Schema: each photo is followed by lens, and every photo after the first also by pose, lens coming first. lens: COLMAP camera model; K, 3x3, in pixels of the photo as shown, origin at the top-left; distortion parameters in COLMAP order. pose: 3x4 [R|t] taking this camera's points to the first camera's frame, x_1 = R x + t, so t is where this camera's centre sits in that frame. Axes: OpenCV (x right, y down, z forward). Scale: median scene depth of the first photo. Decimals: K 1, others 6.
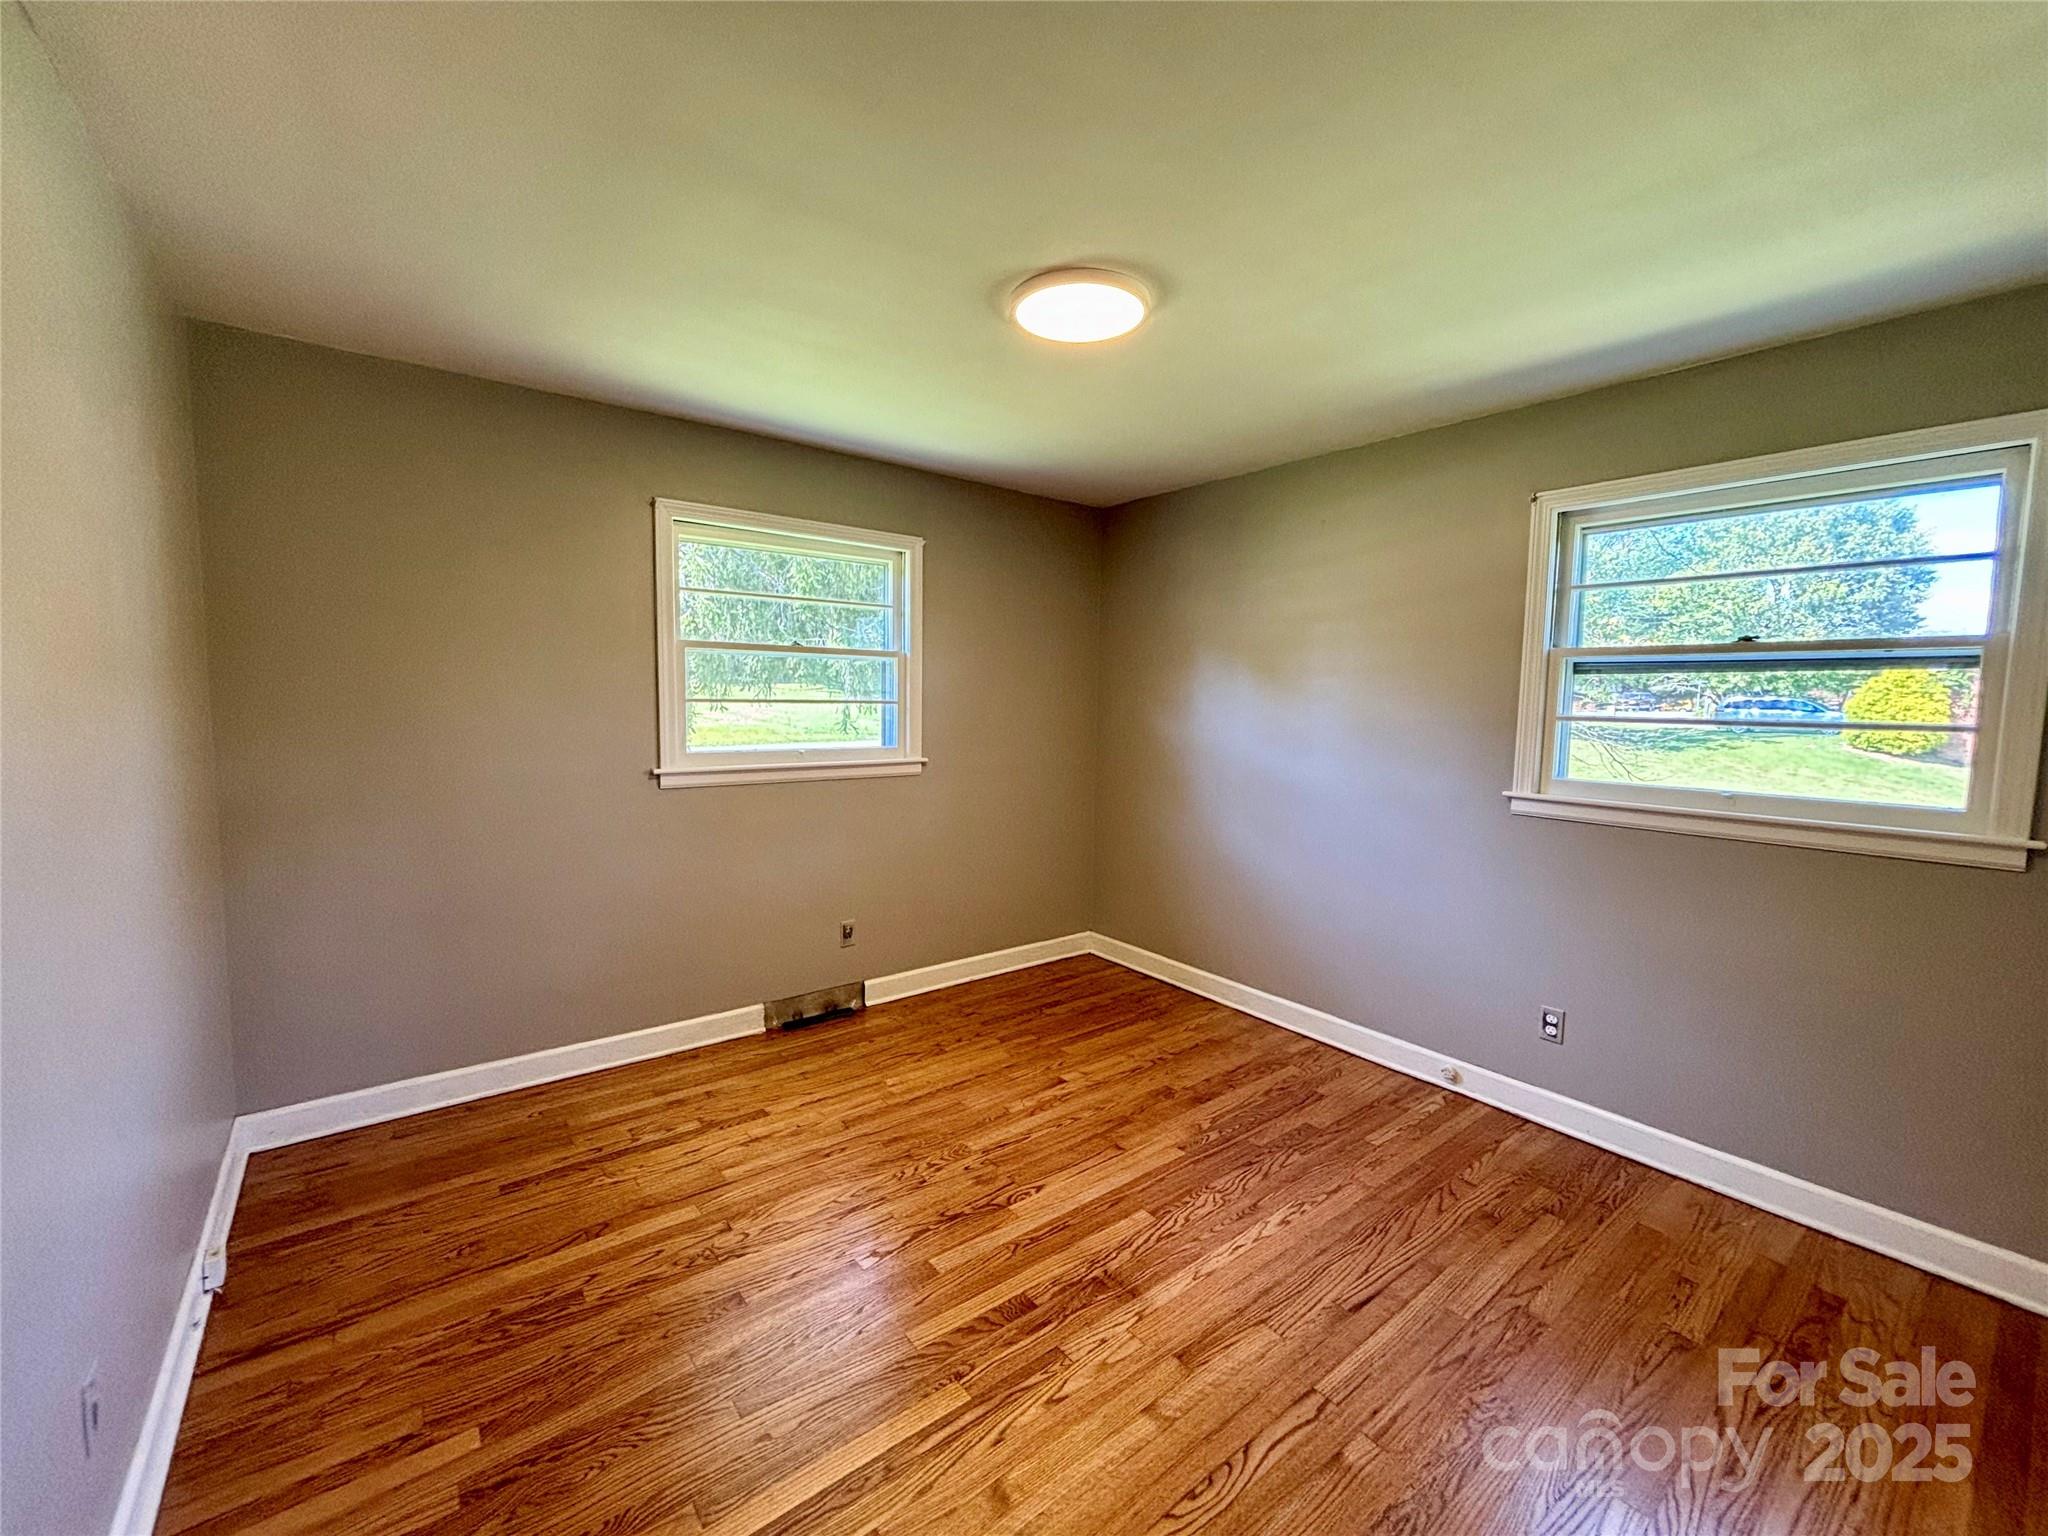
lens RADIAL K [[827.6, 0, 1024.0], [0, 827.6, 768.0], [0, 0, 1]] dist [0.009217, -0.000020]
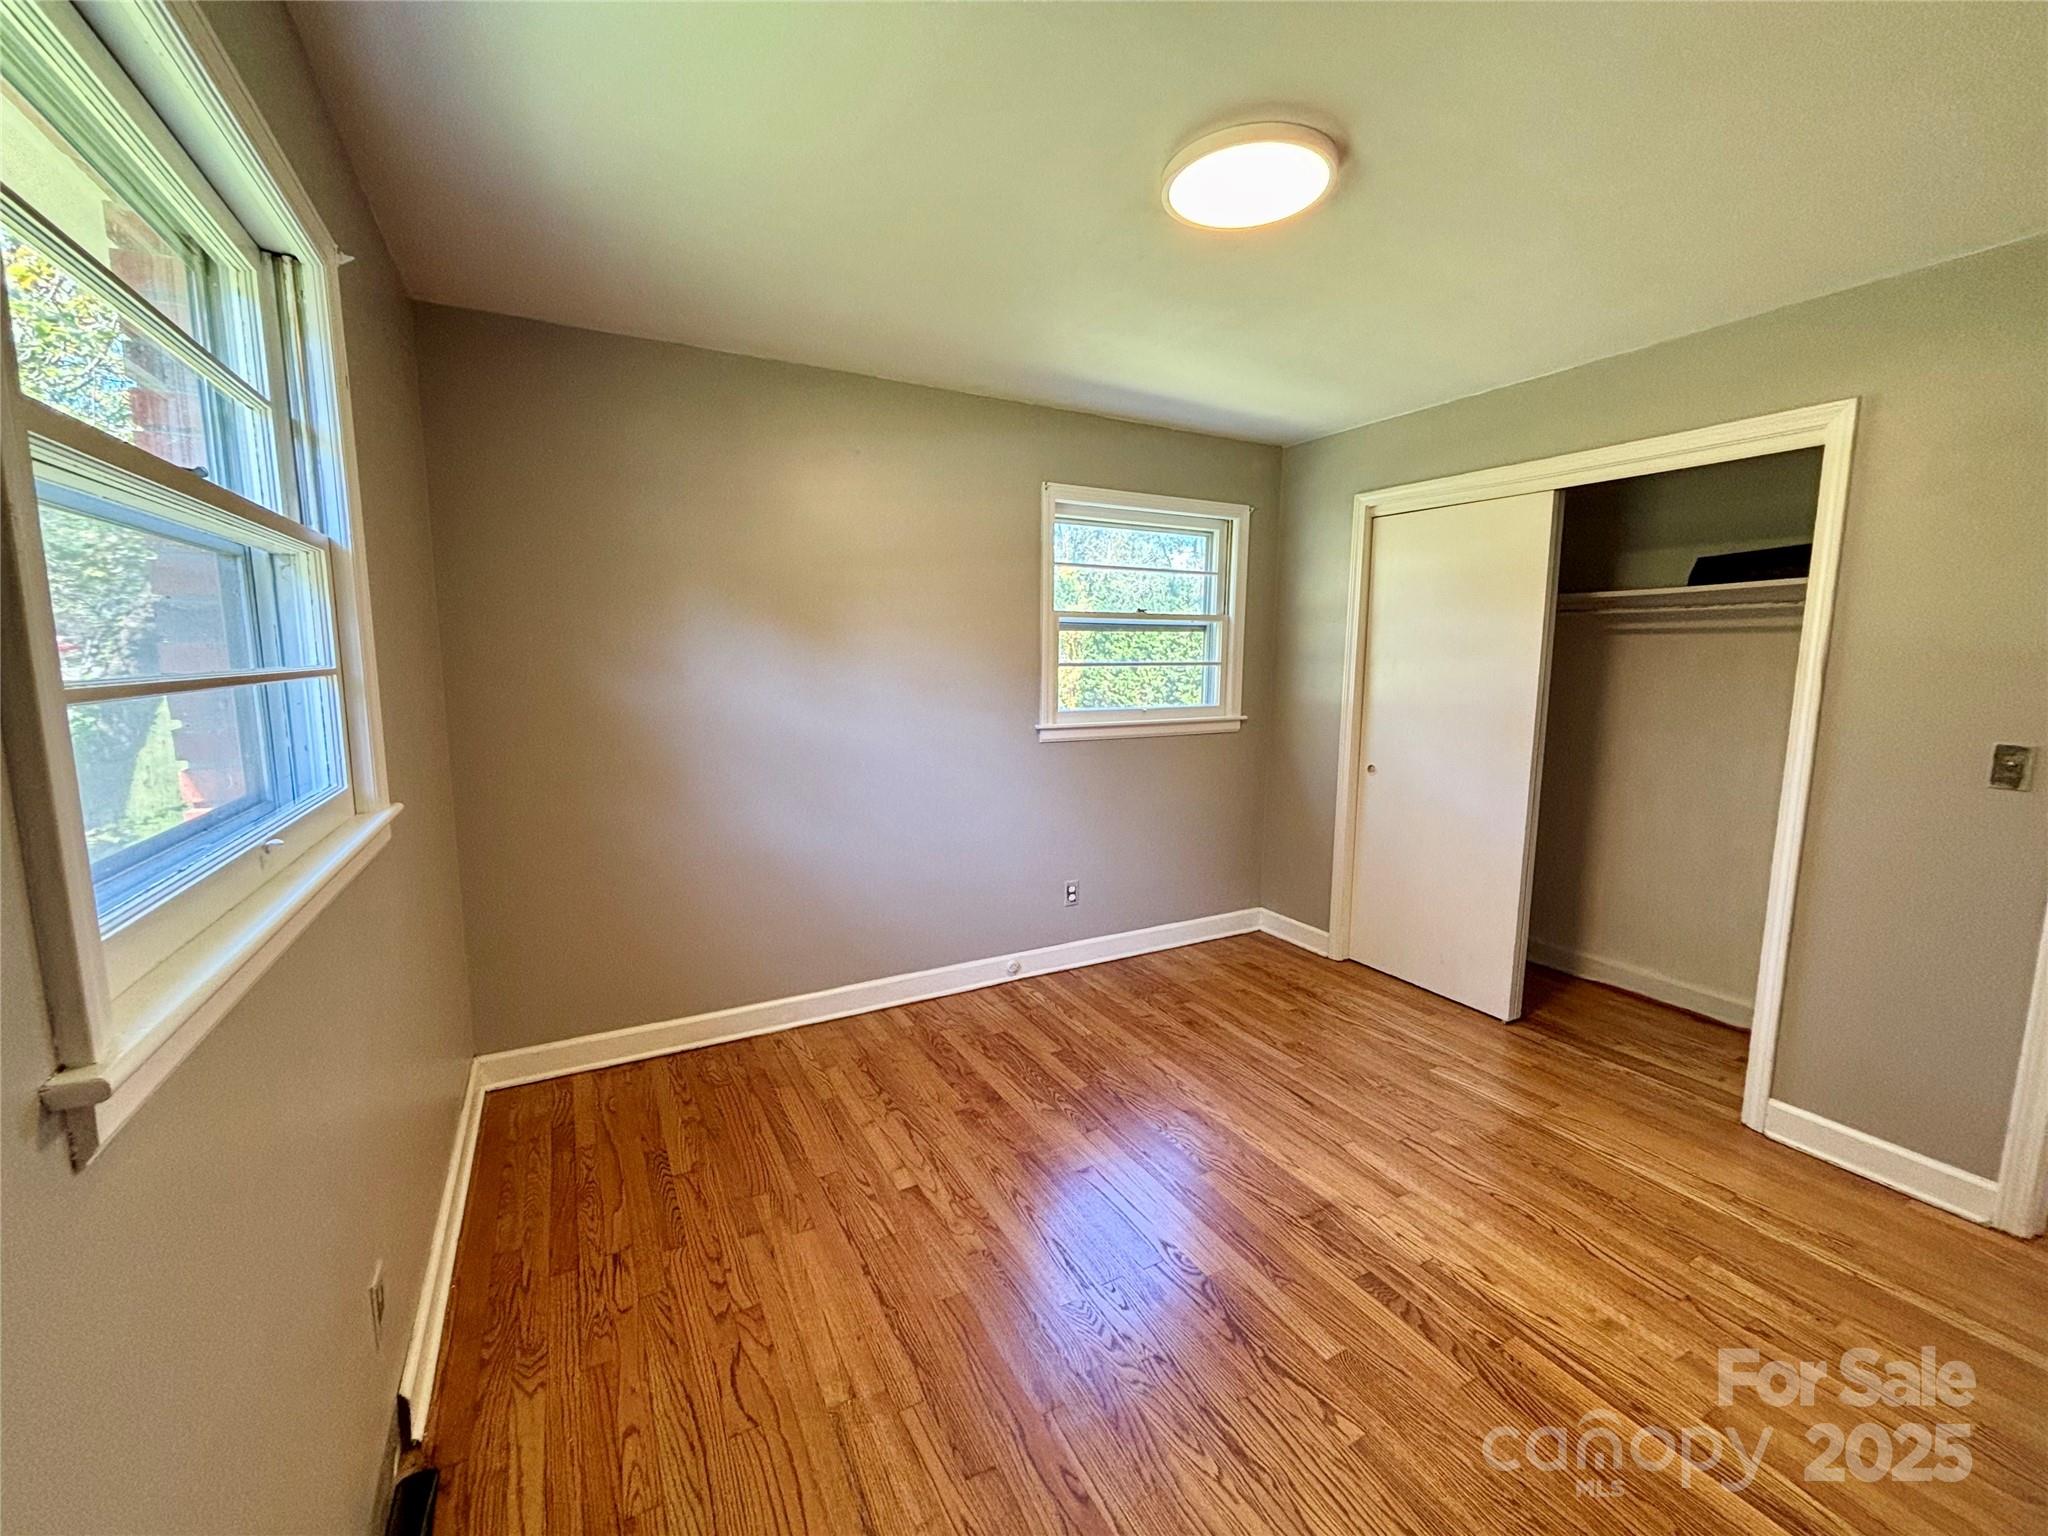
lens RADIAL K [[827.6, 0, 1024.0], [0, 827.6, 768.0], [0, 0, 1]] dist [0.009217, -0.000020]
pose [[0.163001, -0.157141, 0.974032, -0.647282], [0.083677, 0.985880, 0.145049, -0.091725], [-0.983071, 0.057861, 0.173849, 0.832830]]
